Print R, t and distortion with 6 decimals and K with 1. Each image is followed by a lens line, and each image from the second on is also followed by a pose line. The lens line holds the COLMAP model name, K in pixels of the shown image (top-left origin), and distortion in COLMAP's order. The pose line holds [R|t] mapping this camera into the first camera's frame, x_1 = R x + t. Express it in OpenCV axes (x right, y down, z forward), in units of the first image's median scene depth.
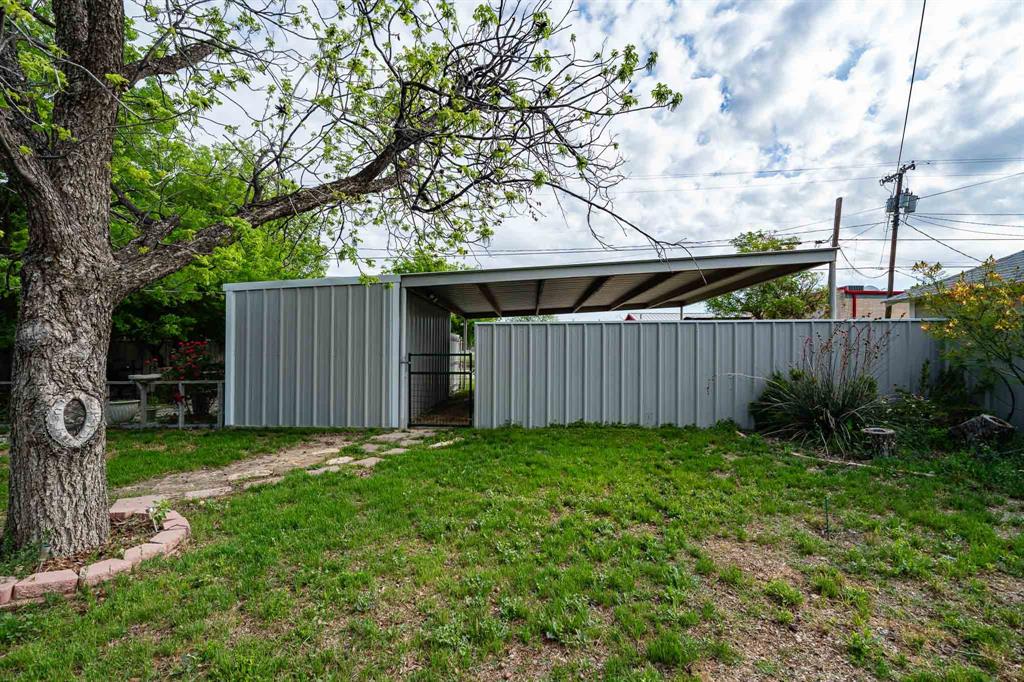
lens RADIAL K [[420.5, 0, 492.2], [0, 420.5, 355.8], [0, 0, 1]] dist [-0.000698, -0.000170]
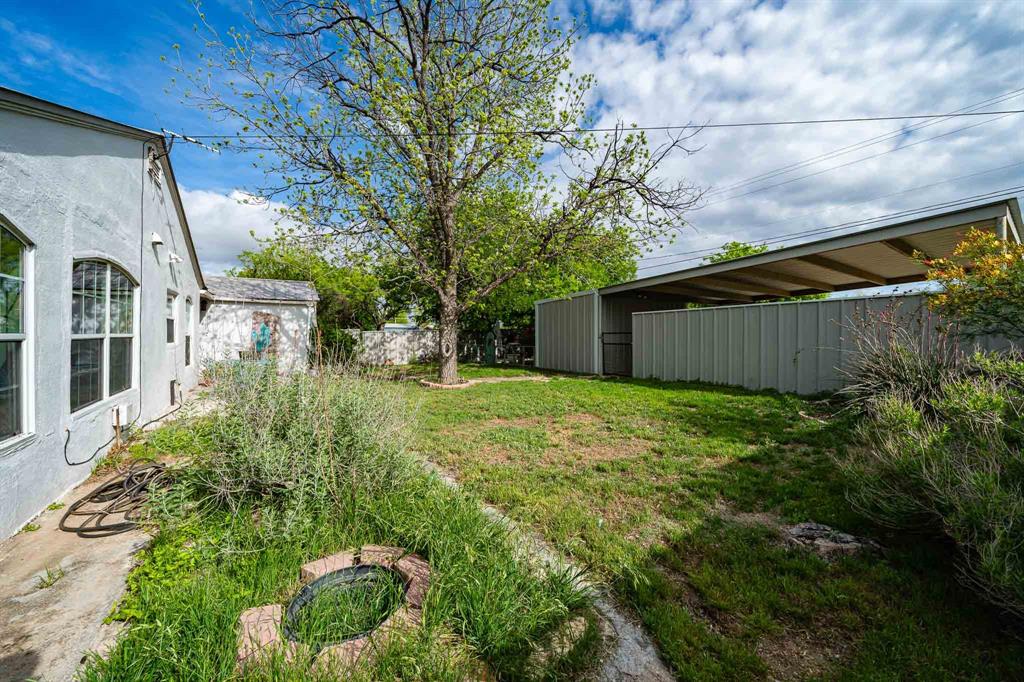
lens RADIAL K [[352.8, 0, 501.6], [0, 352.8, 341.6], [0, 0, 1]] dist [-0.005771, -0.000165]
pose [[0.580697, 0.009309, -0.814067, 0.779264], [0.004383, 0.999884, 0.014560, 0.008848], [0.814108, -0.012023, 0.580589, -0.212546]]
